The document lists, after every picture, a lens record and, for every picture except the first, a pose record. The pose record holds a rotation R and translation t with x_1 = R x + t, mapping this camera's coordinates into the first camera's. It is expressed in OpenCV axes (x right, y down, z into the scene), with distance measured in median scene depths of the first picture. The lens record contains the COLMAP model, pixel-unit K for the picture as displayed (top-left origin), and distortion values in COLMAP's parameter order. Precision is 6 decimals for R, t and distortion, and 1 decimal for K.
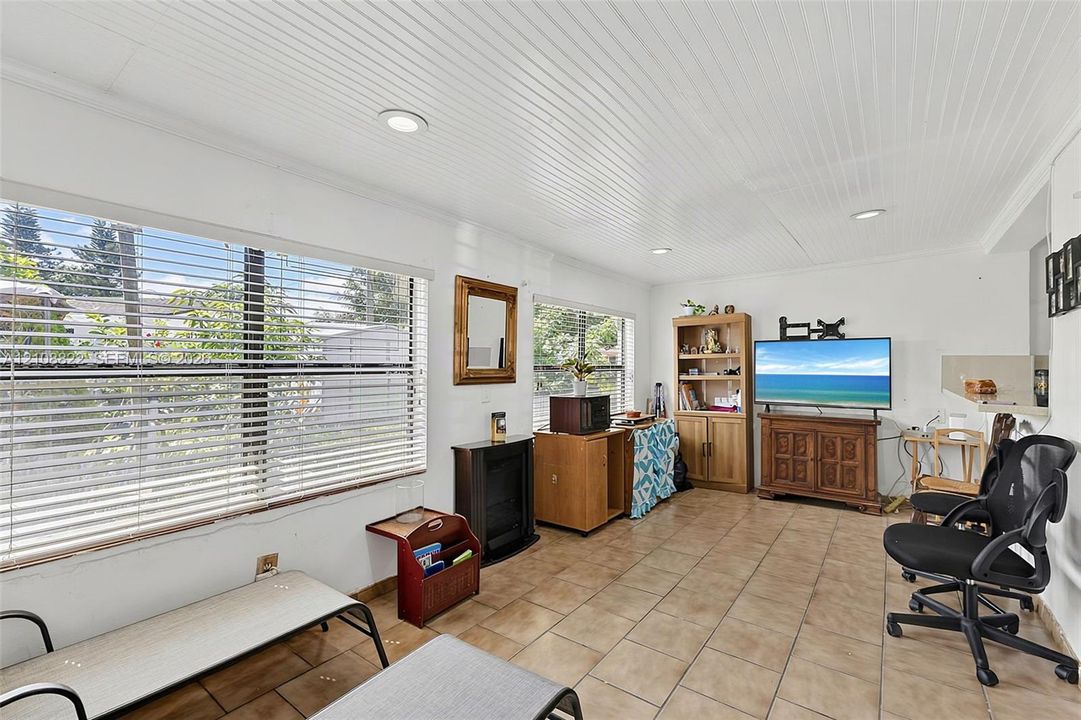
lens RADIAL K [[464.6, 0, 548.0], [0, 464.6, 362.3], [0, 0, 1]] dist [0.001158, 0.000272]
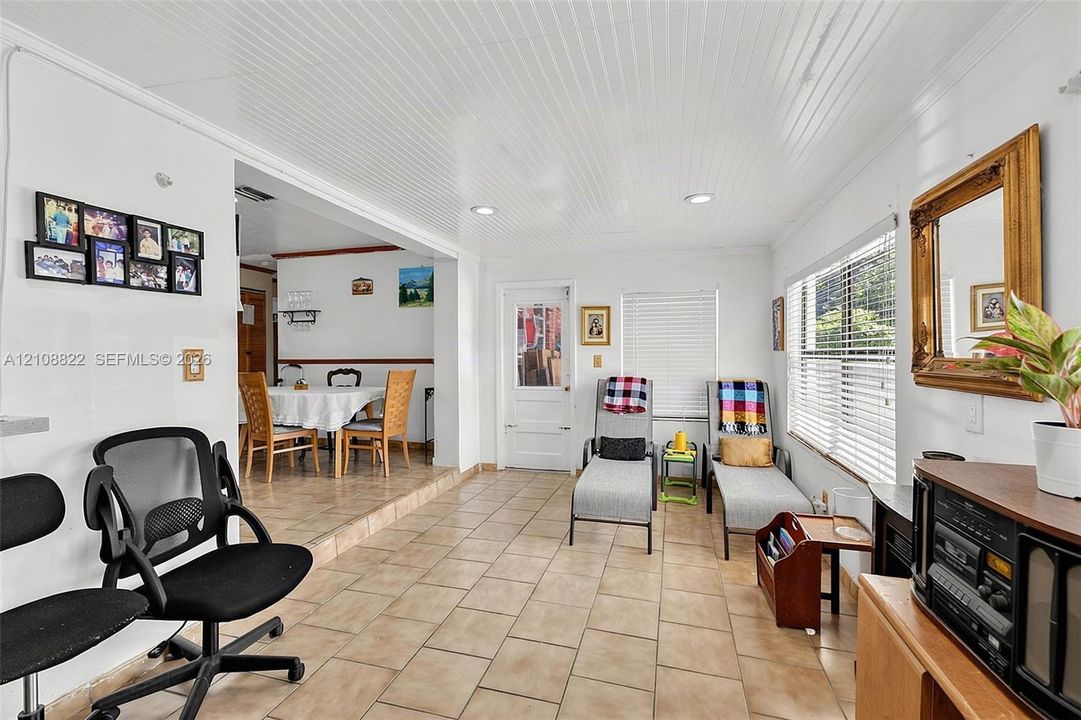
lens RADIAL K [[464.6, 0, 537.6], [0, 464.6, 358.8], [0, 0, 1]] dist [0.001158, 0.000272]
pose [[-0.934482, -0.003885, -0.355990, 0.611902], [-0.001228, 0.999970, -0.007689, 0.032543], [0.356009, -0.006748, -0.934458, 1.823326]]
